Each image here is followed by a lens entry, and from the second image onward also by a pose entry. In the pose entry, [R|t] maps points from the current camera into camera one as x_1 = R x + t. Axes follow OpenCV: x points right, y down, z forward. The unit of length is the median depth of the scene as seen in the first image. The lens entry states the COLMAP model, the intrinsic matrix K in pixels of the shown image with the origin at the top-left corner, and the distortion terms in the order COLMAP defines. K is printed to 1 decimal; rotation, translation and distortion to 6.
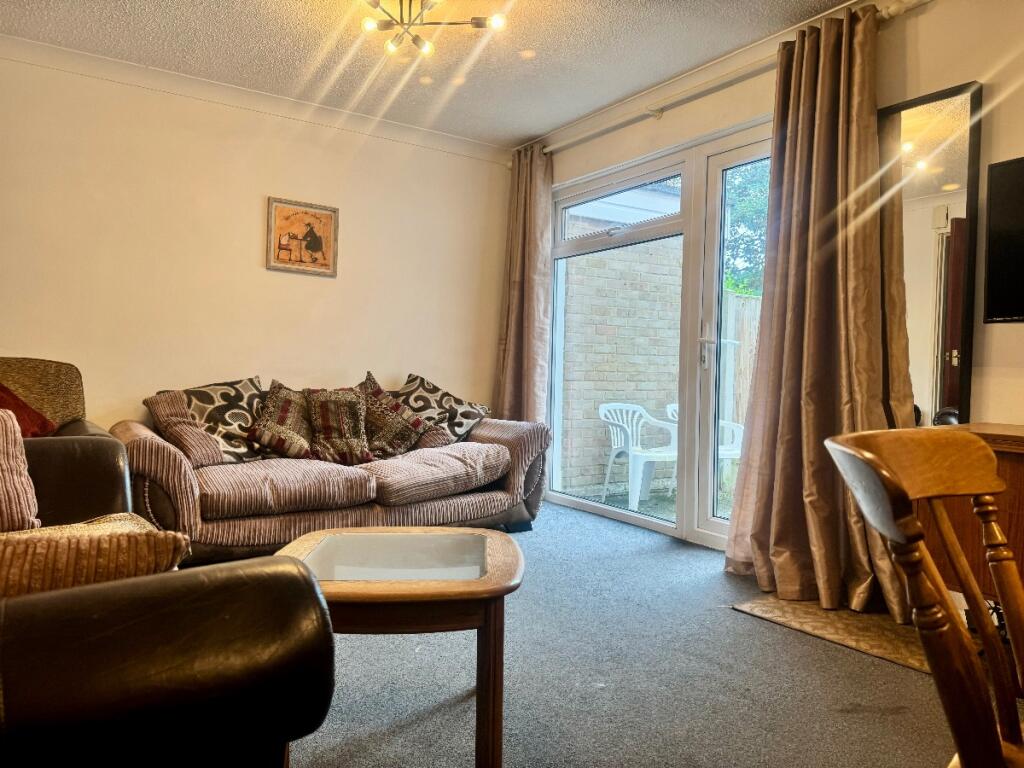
lens RADIAL K [[712.9, 0, 546.3], [0, 712.9, 398.7], [0, 0, 1]] dist [0.044077, -0.056237]
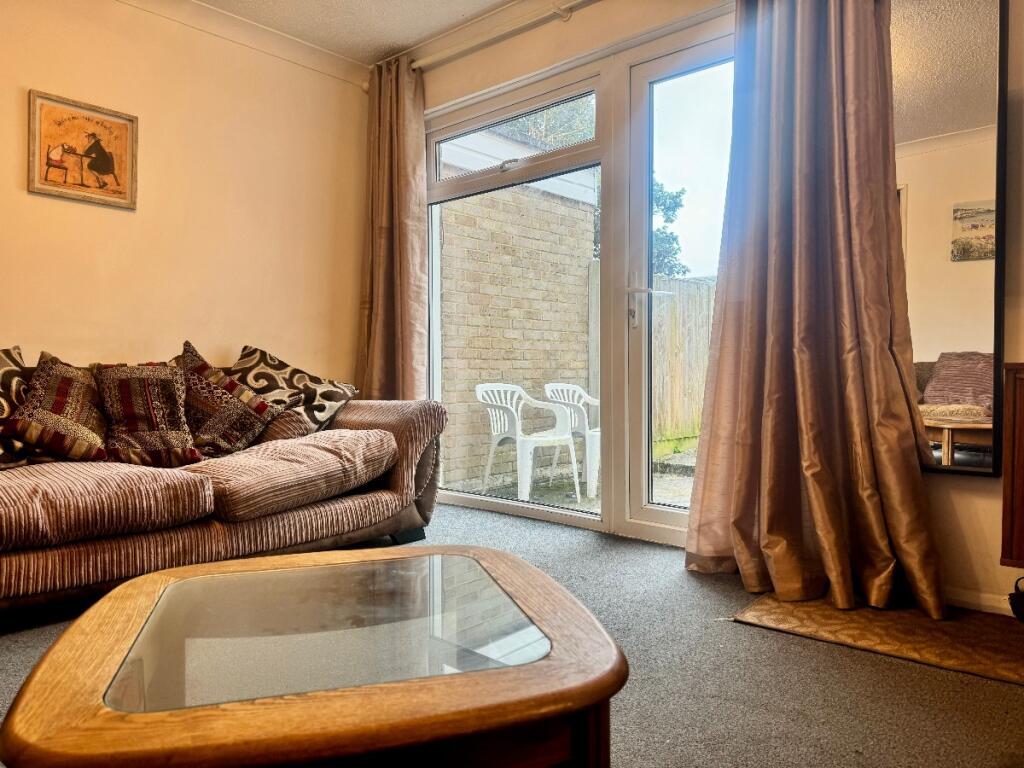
lens RADIAL K [[712.9, 0, 528.8], [0, 712.9, 390.6], [0, 0, 1]] dist [0.044077, -0.056237]
pose [[0.973211, -0.033113, 0.227517, -0.084326], [0.035390, 0.999356, -0.005938, 0.032664], [-0.227174, 0.013831, 0.973756, 0.220244]]
